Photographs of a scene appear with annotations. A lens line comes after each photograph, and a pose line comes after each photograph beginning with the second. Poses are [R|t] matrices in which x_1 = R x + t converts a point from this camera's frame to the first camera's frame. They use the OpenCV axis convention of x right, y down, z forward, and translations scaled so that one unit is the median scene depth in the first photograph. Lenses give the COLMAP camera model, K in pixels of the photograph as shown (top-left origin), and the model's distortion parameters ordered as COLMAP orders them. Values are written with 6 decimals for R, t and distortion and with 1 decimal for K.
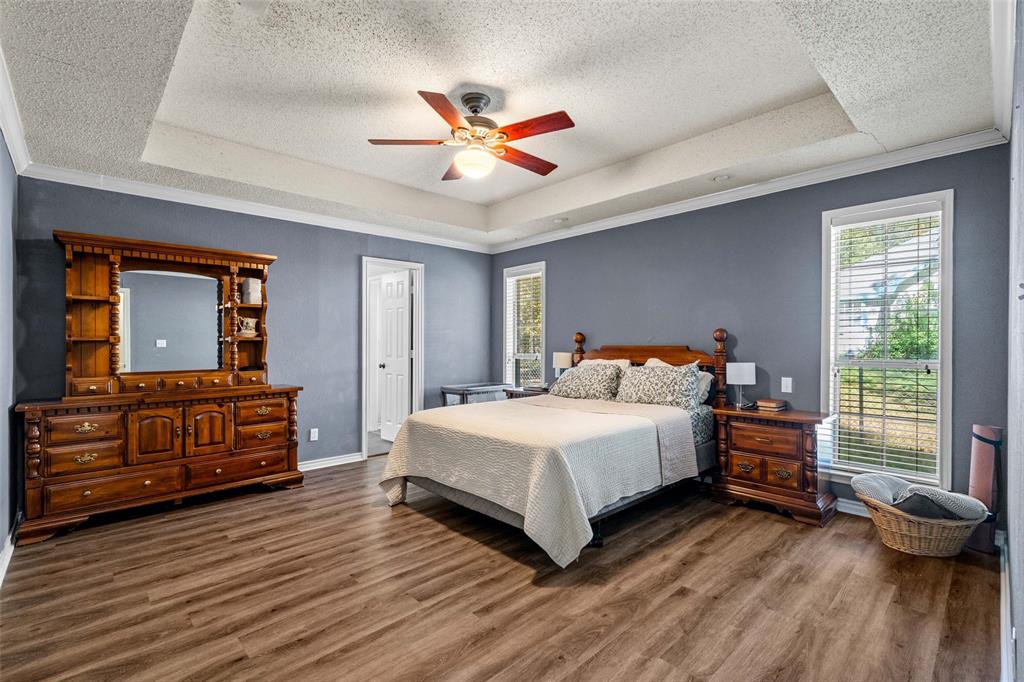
lens RADIAL K [[462.1, 0, 511.0], [0, 462.1, 342.2], [0, 0, 1]] dist [-0.001767, 0.001156]
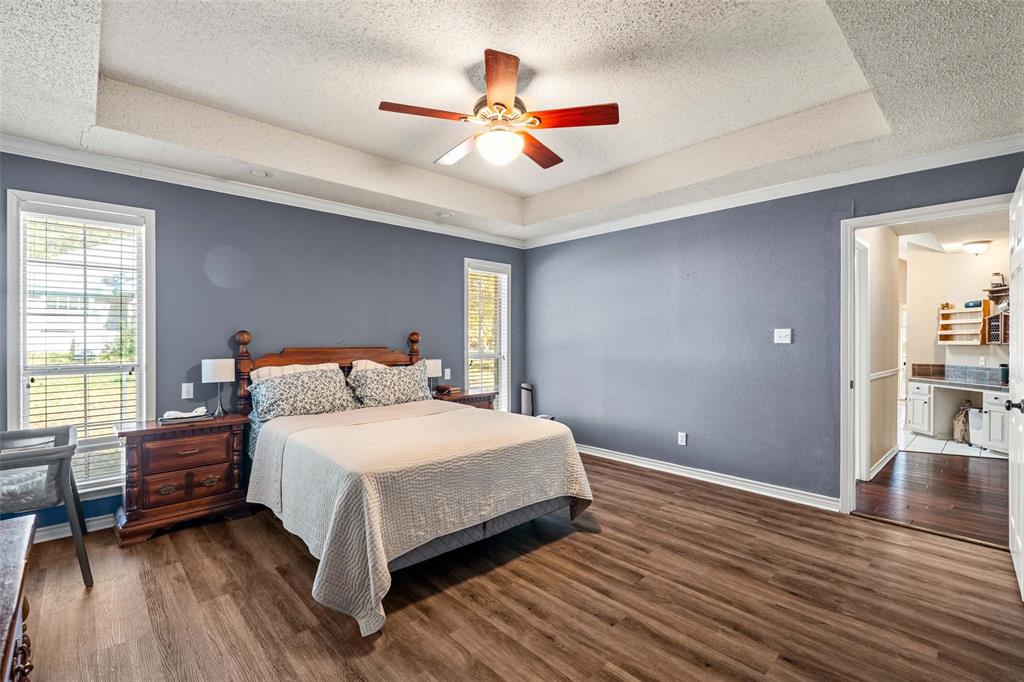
lens RADIAL K [[462.1, 0, 510.8], [0, 462.1, 342.2], [0, 0, 1]] dist [-0.001767, 0.001156]
pose [[0.004825, -0.002051, 0.999986, -1.068224], [-0.001736, 0.999996, 0.002060, -0.009709], [-0.999987, -0.001746, 0.004821, 1.065547]]
